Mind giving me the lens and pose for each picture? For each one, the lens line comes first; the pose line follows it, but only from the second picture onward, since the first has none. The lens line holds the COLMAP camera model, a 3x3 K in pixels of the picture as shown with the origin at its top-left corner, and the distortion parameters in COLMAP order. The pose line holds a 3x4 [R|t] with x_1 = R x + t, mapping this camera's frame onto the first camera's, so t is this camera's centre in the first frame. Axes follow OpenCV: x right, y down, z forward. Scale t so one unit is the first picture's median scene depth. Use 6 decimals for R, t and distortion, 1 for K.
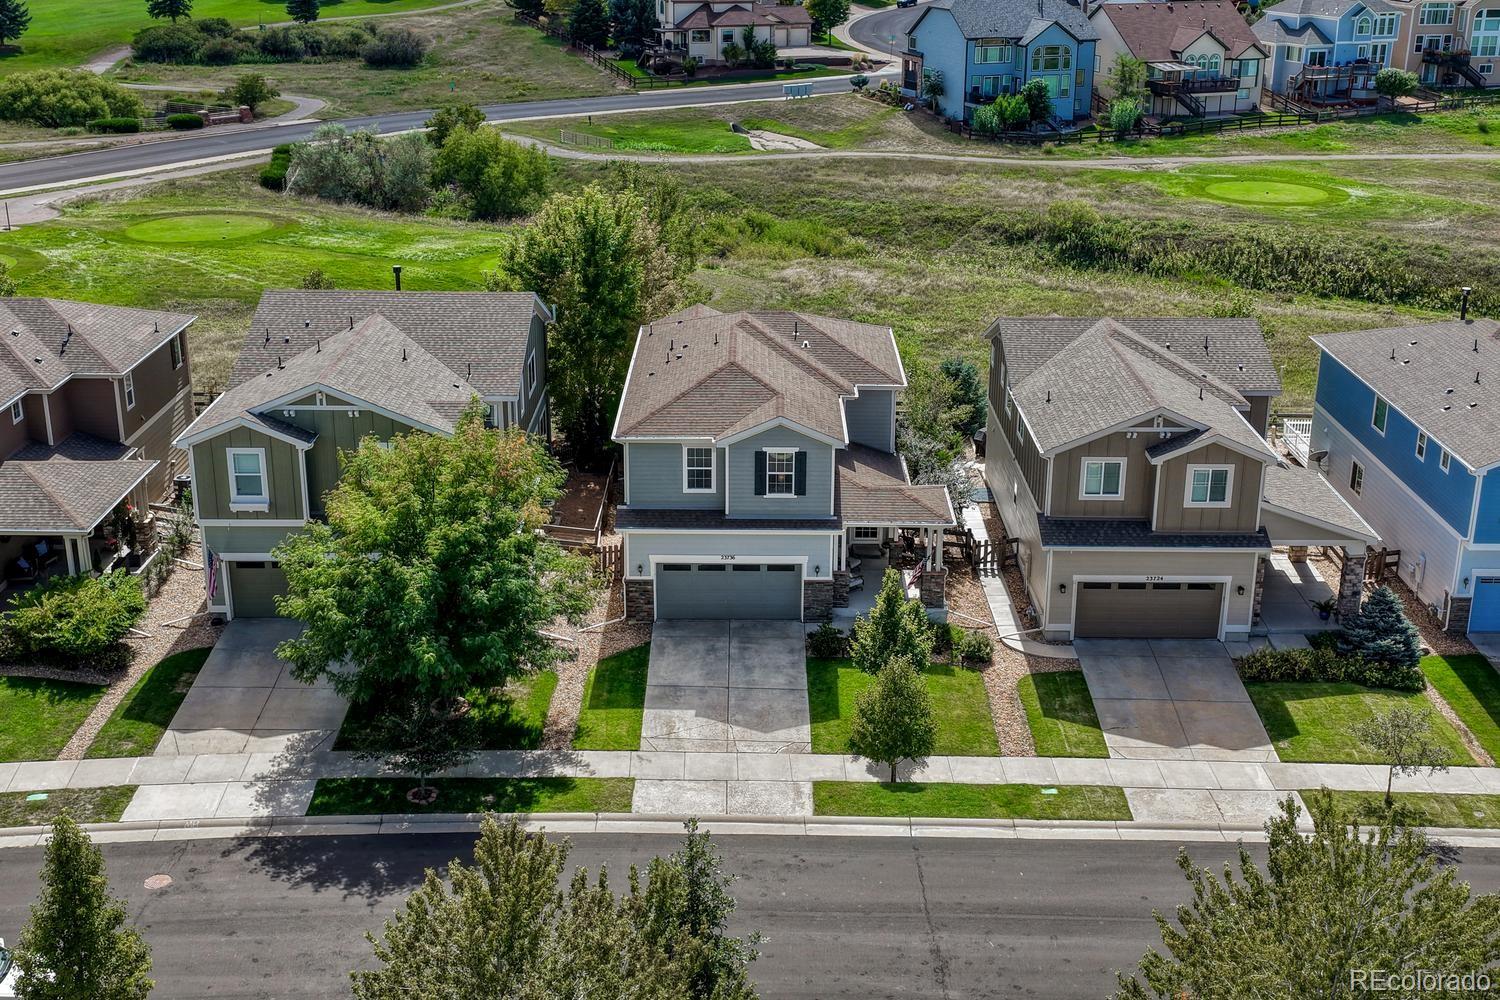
lens RADIAL K [[1458.5, 0, 750.0], [0, 1458.5, 500.0], [0, 0, 1]] dist [0.042549, -0.016197]
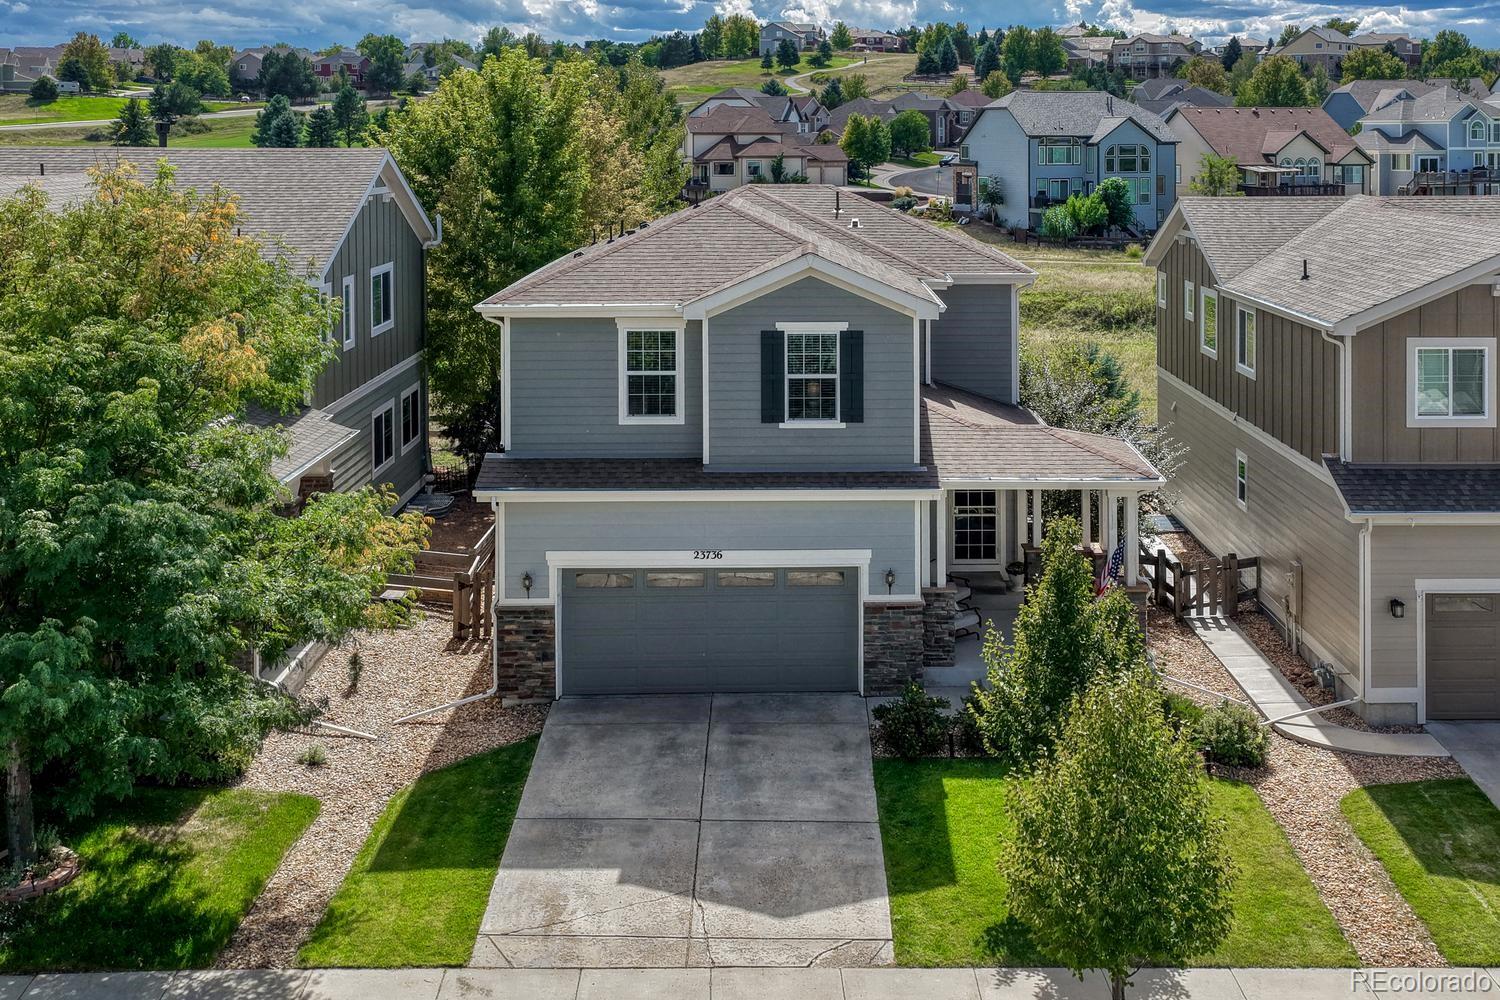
lens RADIAL K [[1601.9, 0, 817.6], [0, 1601.9, 259.1], [0, 0, 1]] dist [0.040509, -0.040443]
pose [[0.999729, -0.008688, 0.021591, 0.011227], [0.014600, 0.956577, -0.291114, 0.103151], [-0.018125, 0.291350, 0.956445, 0.459875]]
